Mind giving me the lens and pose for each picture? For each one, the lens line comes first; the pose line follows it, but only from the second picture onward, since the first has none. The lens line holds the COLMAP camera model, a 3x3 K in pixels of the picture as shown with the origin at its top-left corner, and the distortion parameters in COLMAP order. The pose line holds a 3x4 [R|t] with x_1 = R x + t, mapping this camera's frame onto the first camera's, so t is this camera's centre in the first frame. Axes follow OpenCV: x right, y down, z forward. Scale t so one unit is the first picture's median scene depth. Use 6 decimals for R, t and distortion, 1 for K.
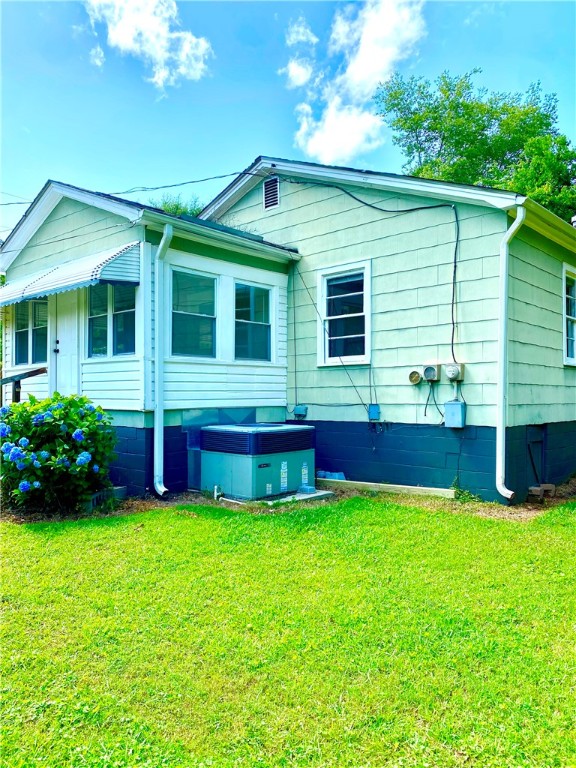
lens RADIAL K [[585.2, 0, 275.0], [0, 585.2, 390.4], [0, 0, 1]] dist [0.004678, 0.001669]
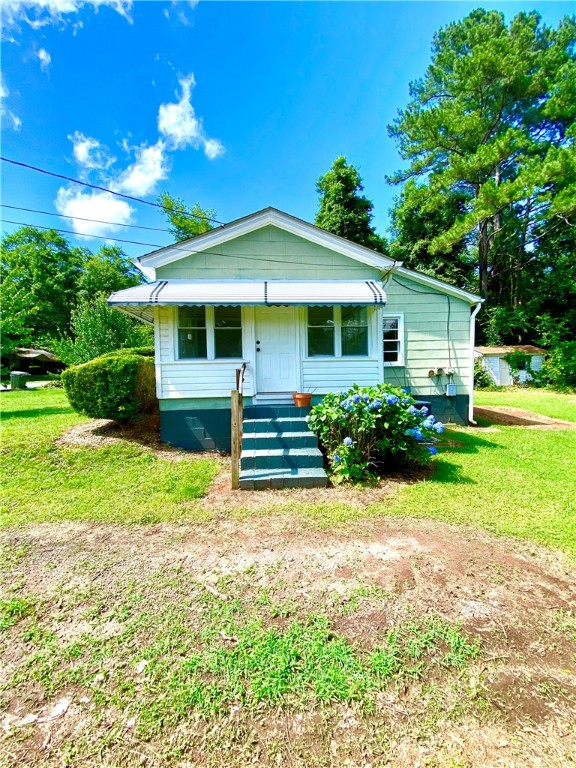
lens RADIAL K [[308.0, 0, 288.0], [0, 308.0, 384.0], [0, 0, 1]] dist [0.033478, -0.024166]
pose [[0.698059, -0.018916, 0.715791, -0.948188], [0.006139, 0.999772, 0.020434, -0.010100], [-0.716014, -0.009869, 0.698016, 0.604511]]
